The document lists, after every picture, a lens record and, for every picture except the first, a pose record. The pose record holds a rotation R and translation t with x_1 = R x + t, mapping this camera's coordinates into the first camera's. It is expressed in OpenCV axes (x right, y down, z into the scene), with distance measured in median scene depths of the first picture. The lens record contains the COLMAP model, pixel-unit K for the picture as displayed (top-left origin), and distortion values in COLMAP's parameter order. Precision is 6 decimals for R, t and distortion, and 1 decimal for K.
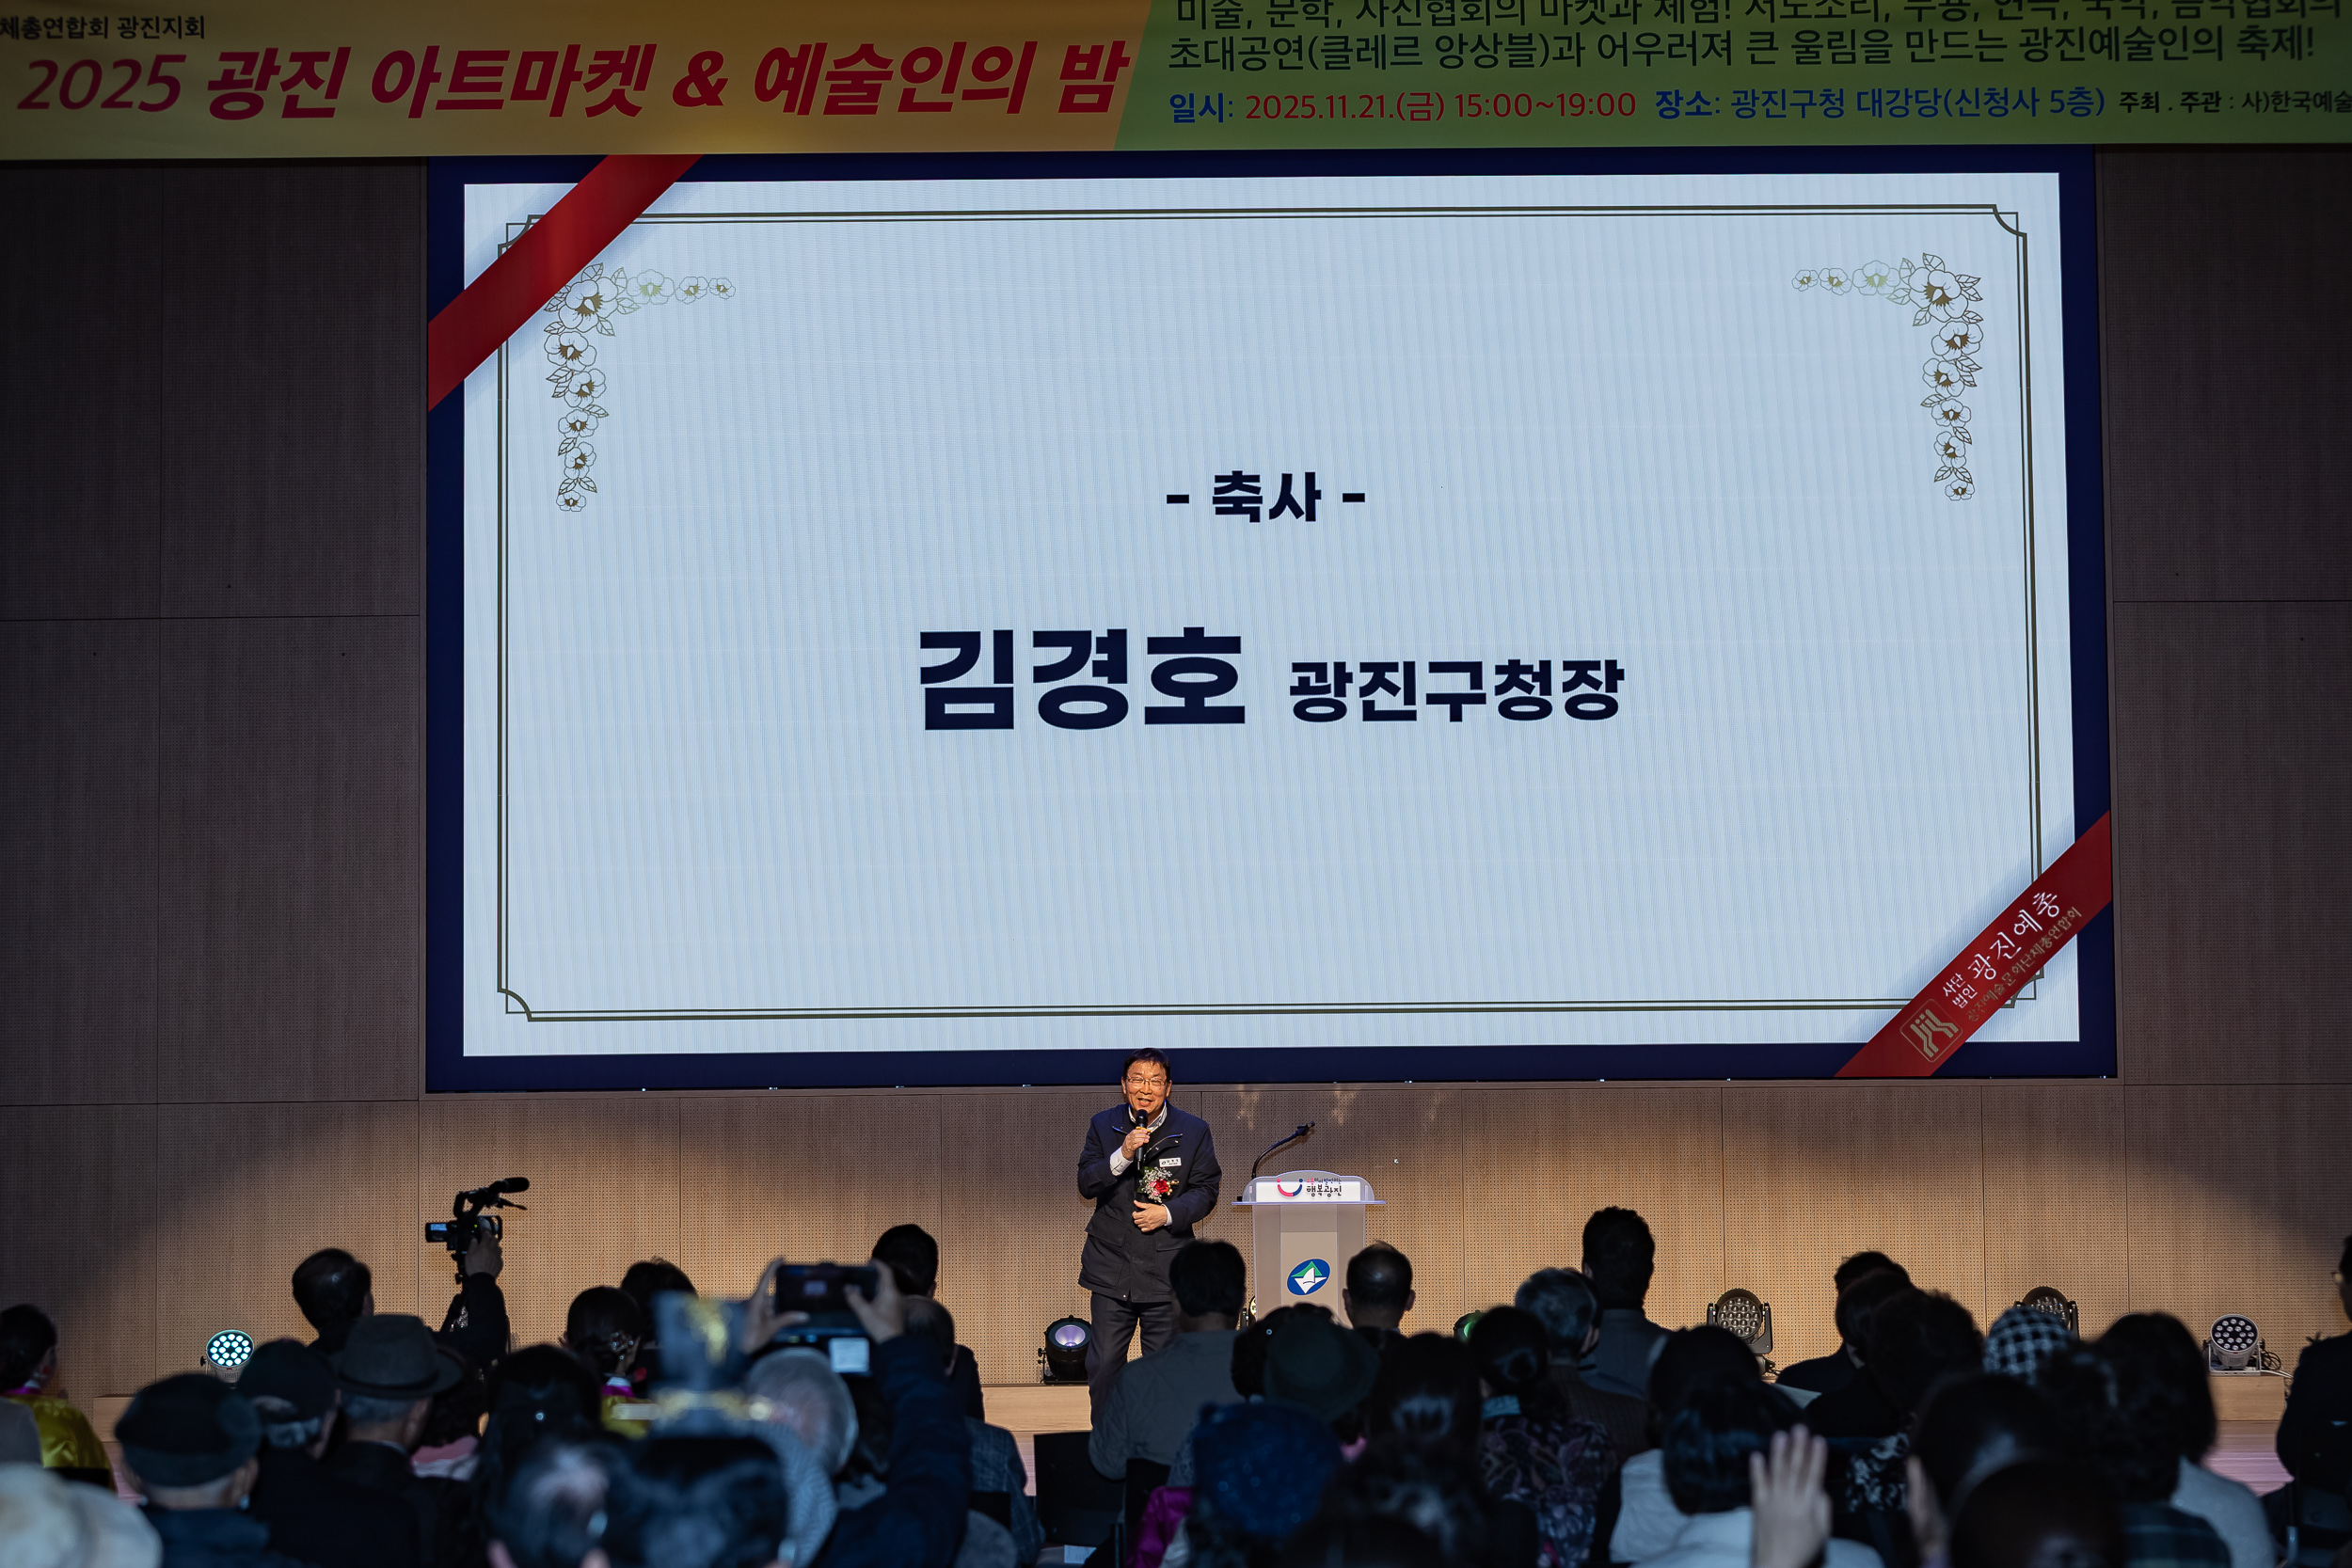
lens RADIAL K [[4174.8, 0, 1178.6], [0, 4174.8, 934.5], [0, 0, 1]] dist [0.045253, 0.047463]
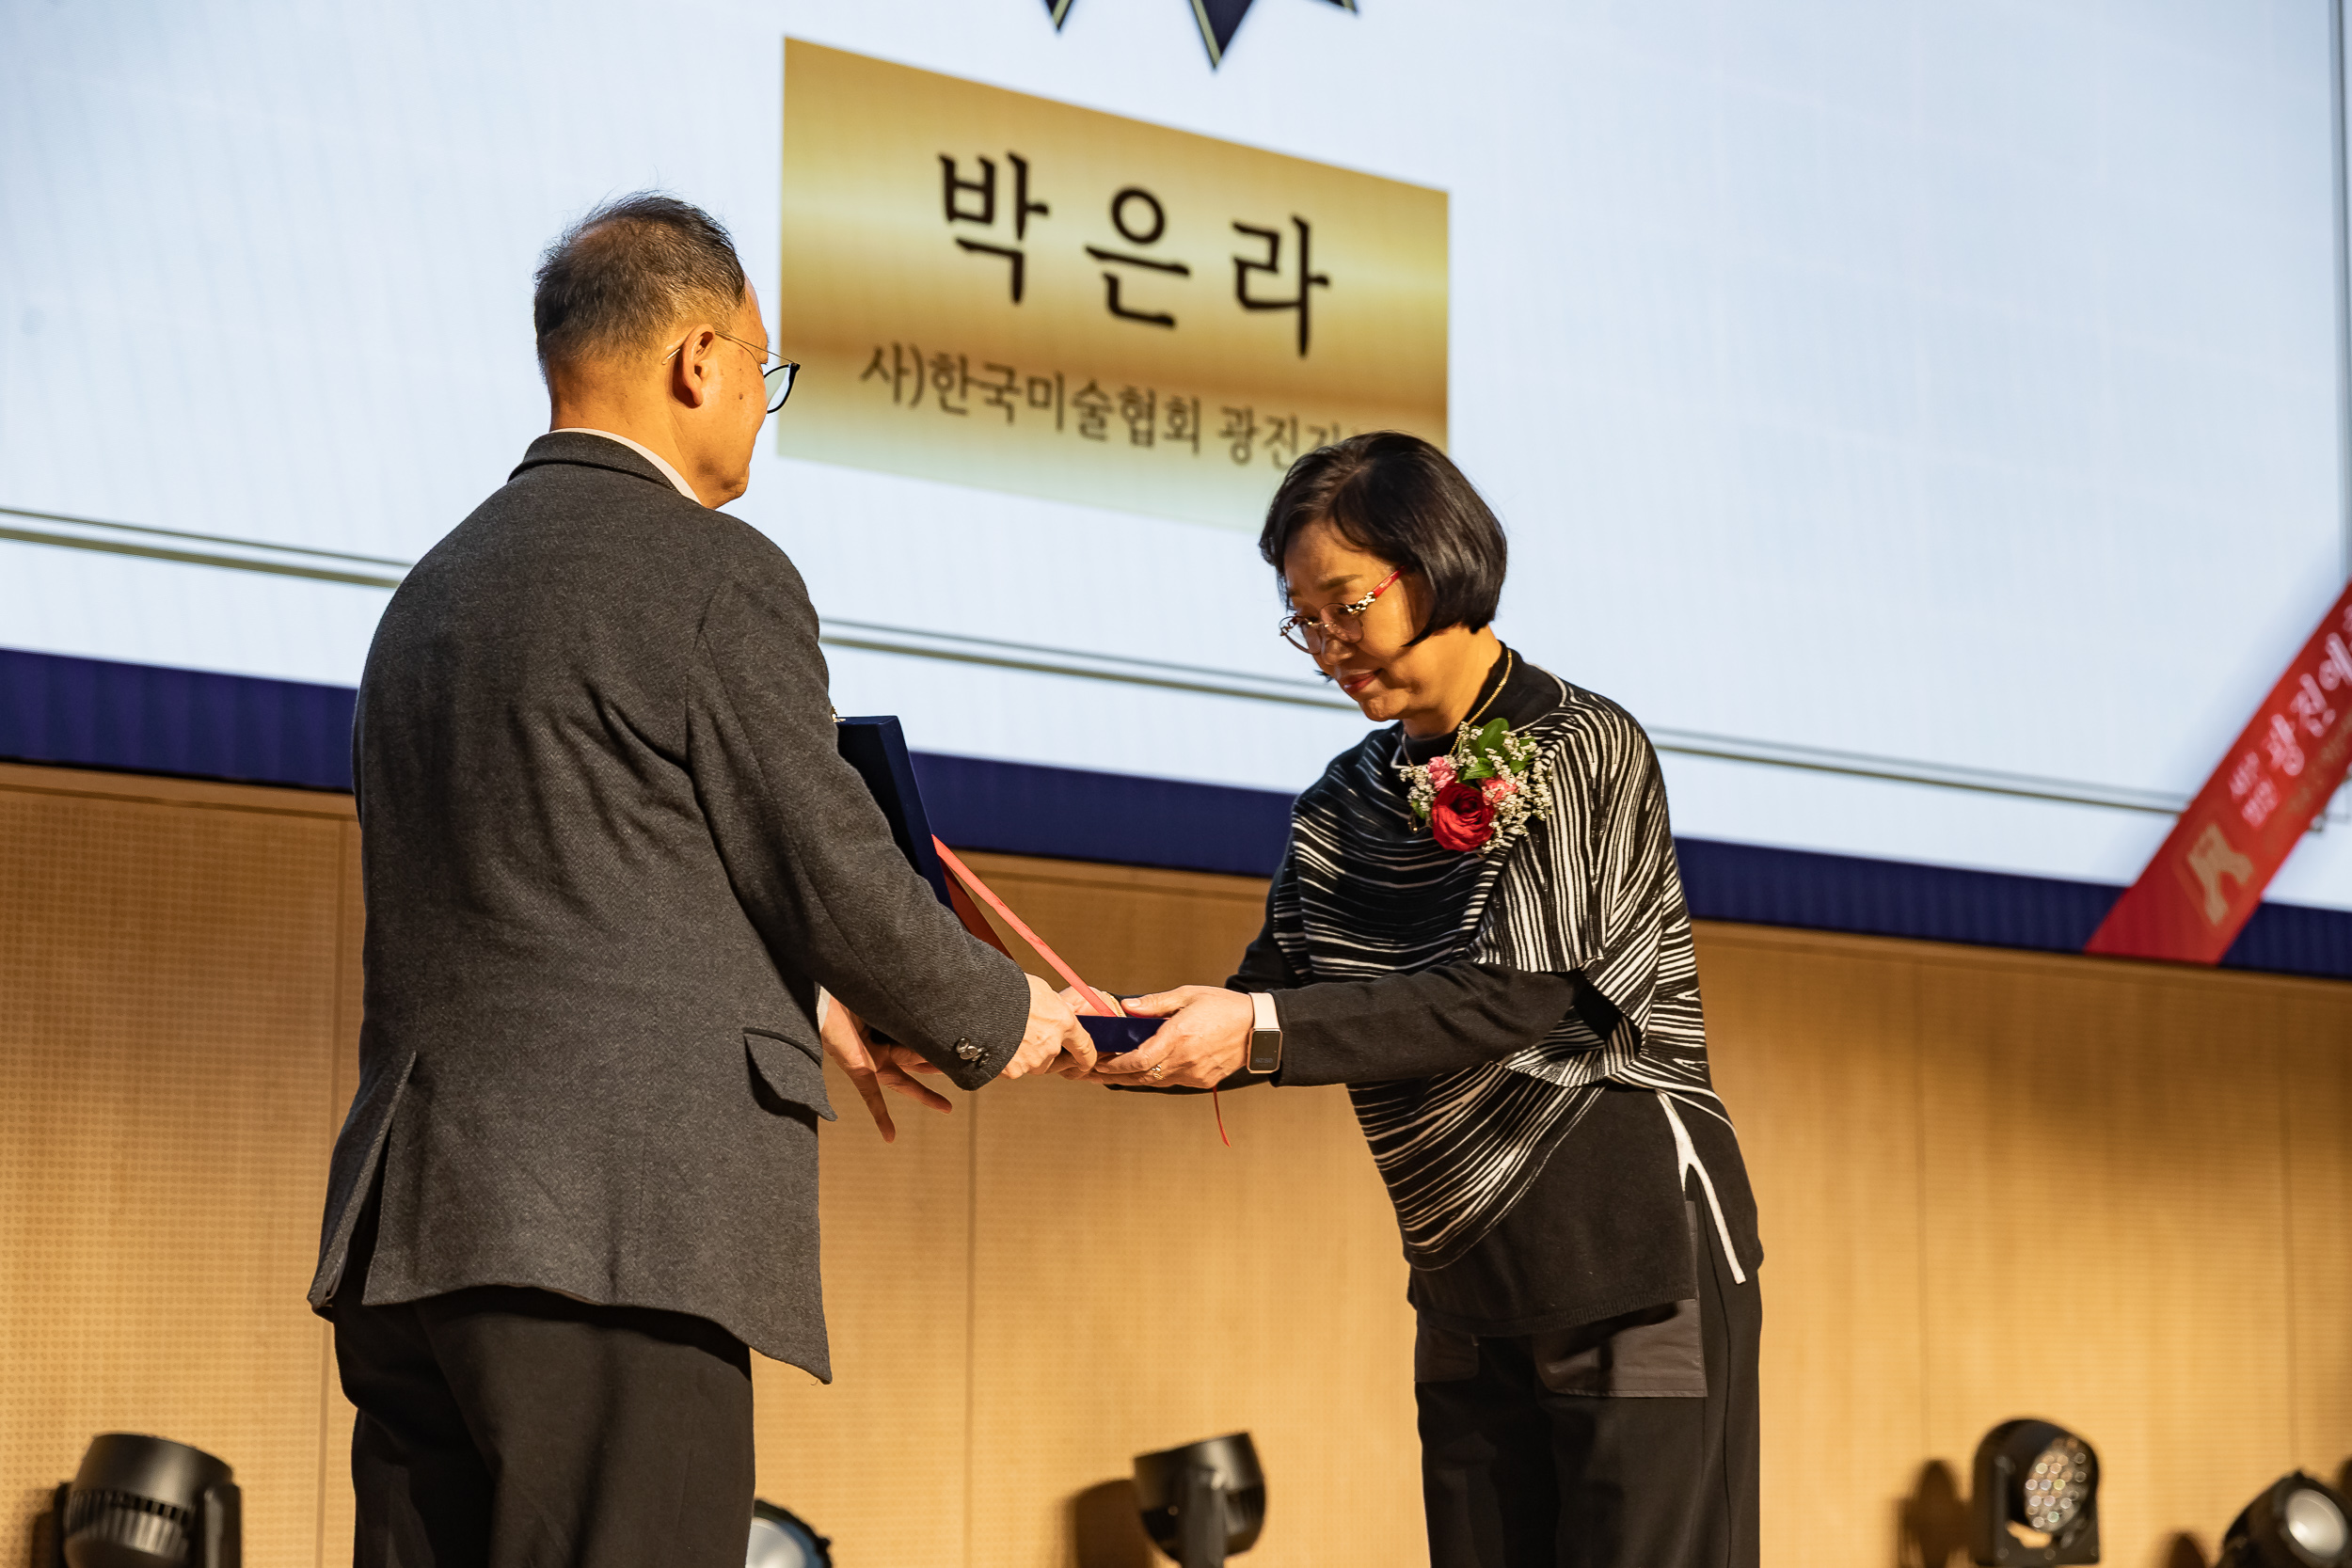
lens RADIAL K [[4470.9, 0, 1230.4], [0, 4470.9, 775.9], [0, 0, 1]] dist [0.073972, 0.000138]
pose [[0.766474, 0.094258, 0.635321, -0.227704], [-0.044730, 0.994605, -0.093599, 0.065054], [-0.640716, 0.043324, 0.766555, 0.684845]]
